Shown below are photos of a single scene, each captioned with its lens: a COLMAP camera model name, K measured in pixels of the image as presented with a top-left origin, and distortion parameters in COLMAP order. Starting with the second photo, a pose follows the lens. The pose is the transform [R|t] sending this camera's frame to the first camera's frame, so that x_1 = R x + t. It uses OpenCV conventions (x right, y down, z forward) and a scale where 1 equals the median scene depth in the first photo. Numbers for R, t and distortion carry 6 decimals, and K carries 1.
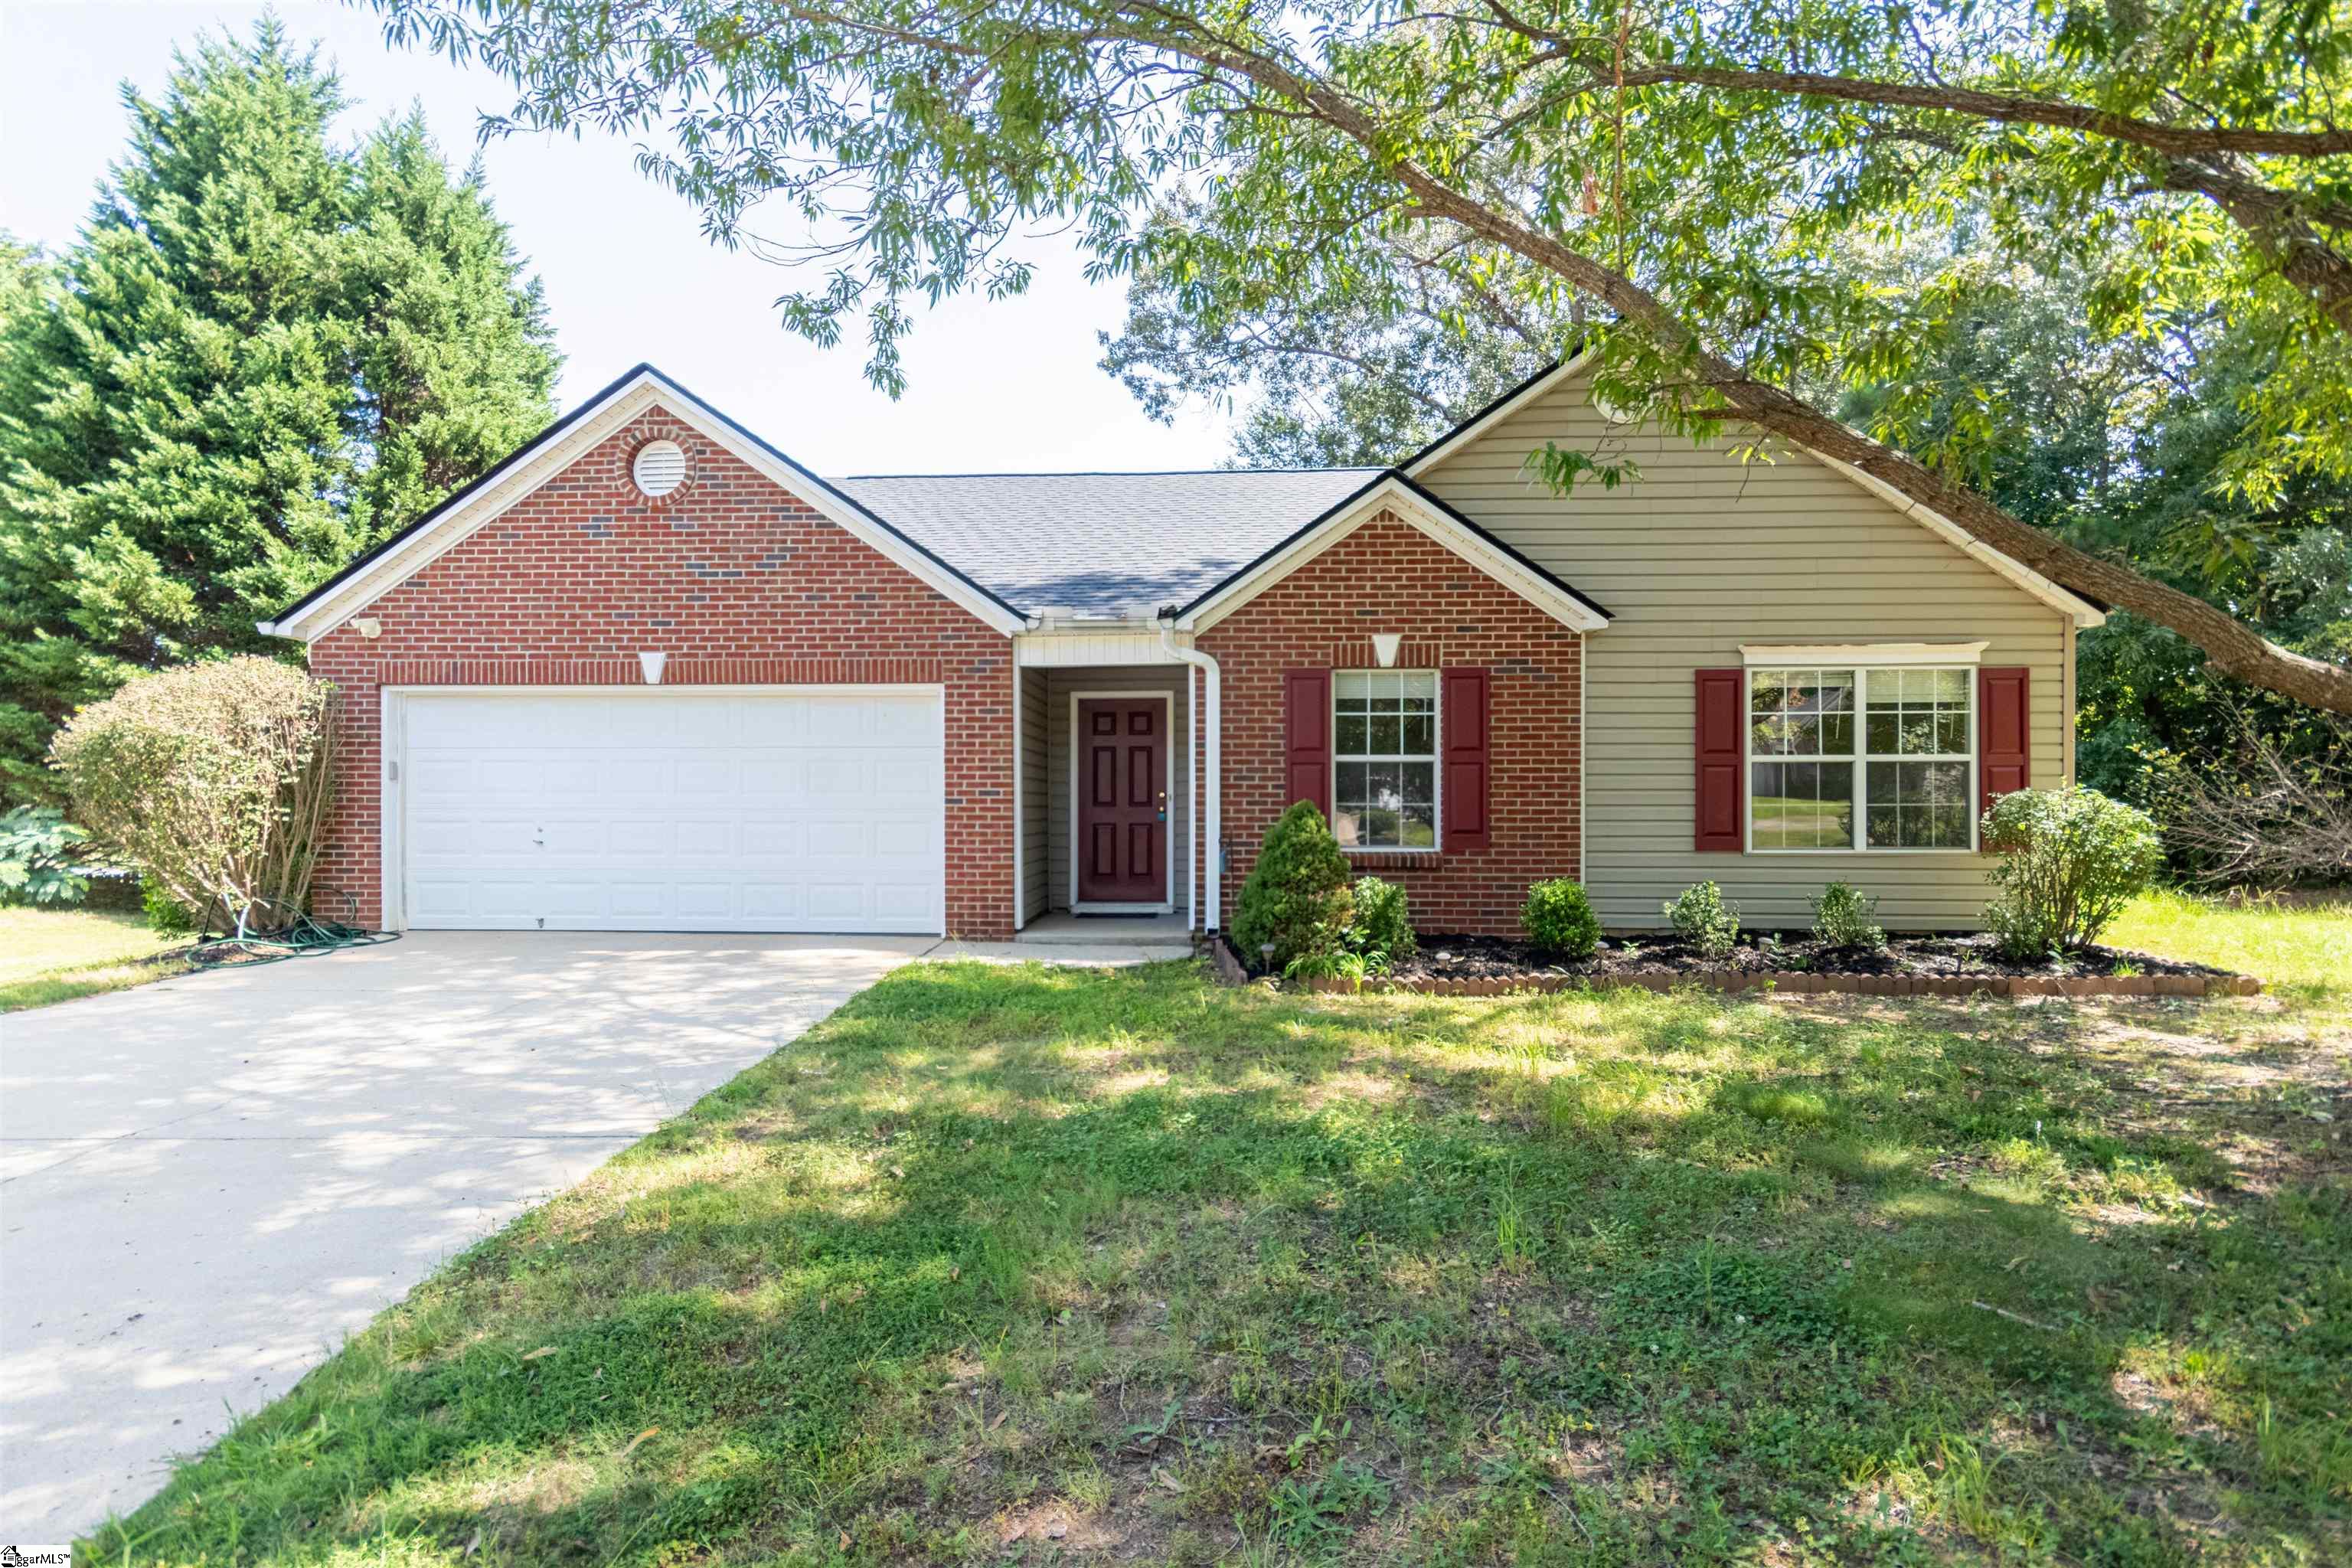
lens RADIAL K [[1118.9, 0, 1194.2], [0, 1118.9, 834.8], [0, 0, 1]] dist [0.000733, 0.000731]
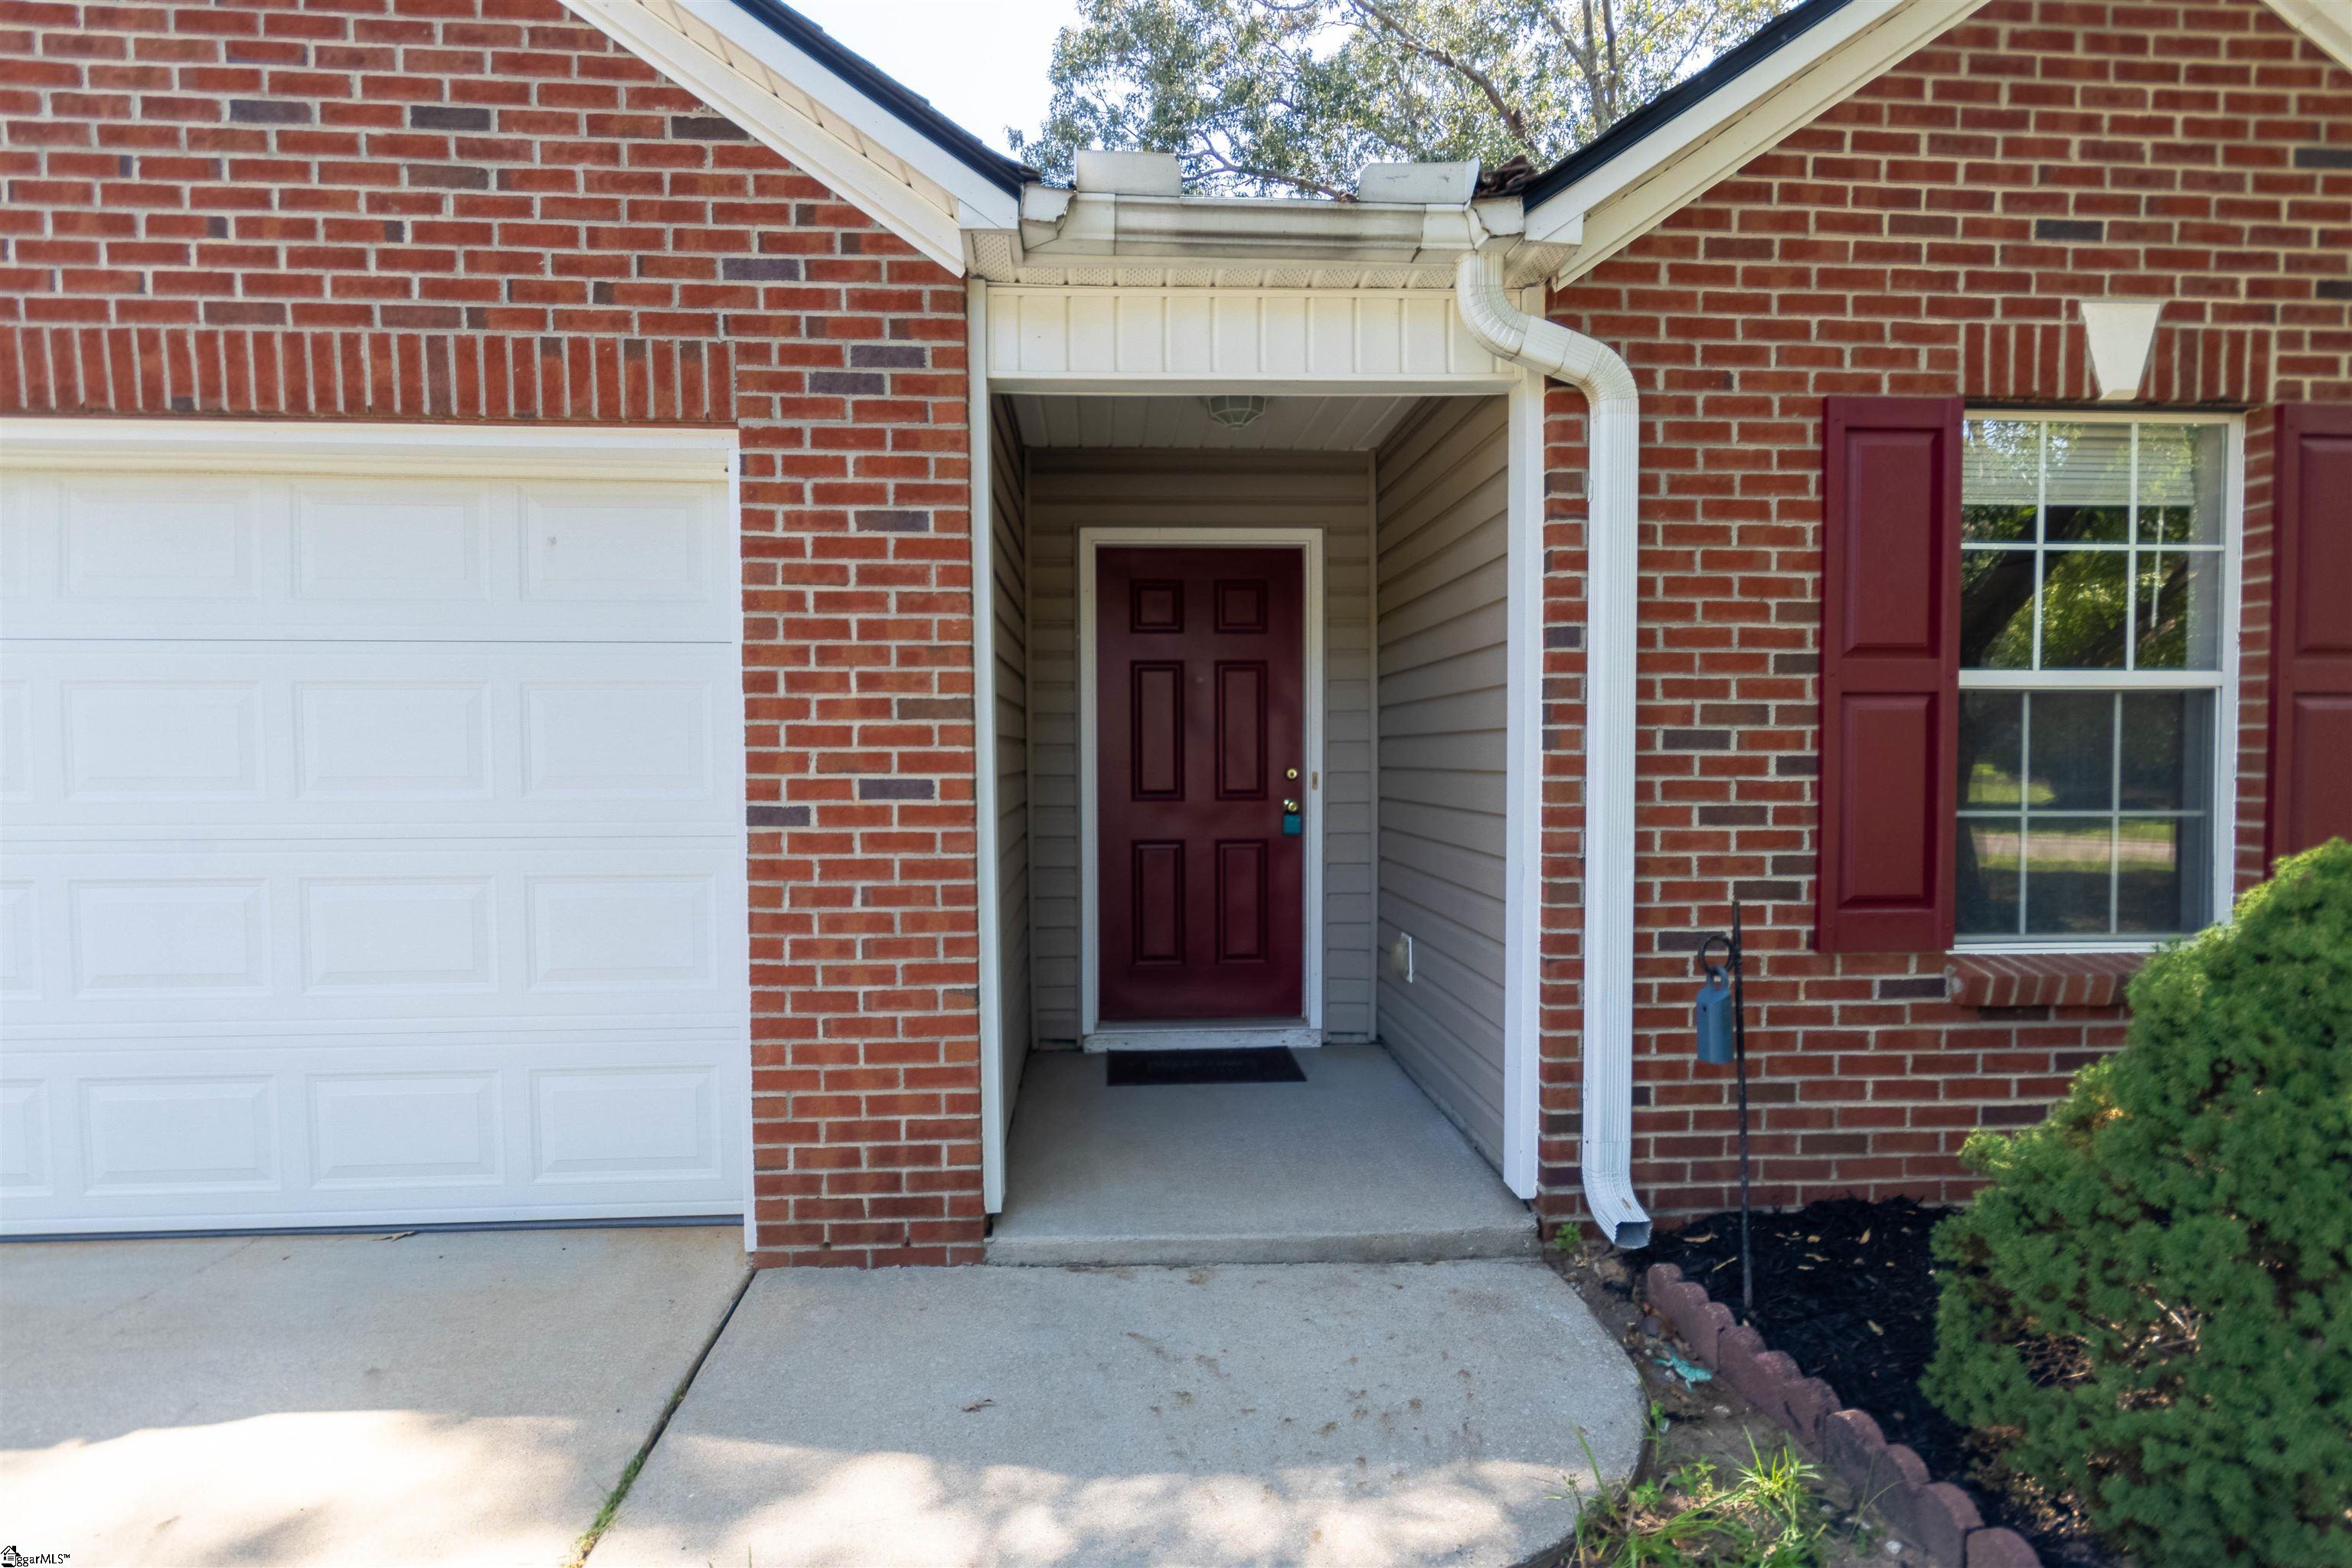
lens RADIAL K [[1099.5, 0, 1167.2], [0, 1099.5, 811.8], [0, 0, 1]] dist [-0.000954, 0.000210]
pose [[0.995919, -0.008988, 0.089801, -0.136287], [0.006921, 0.999705, 0.023301, -0.037787], [-0.089984, -0.022584, 0.995687, 0.694380]]
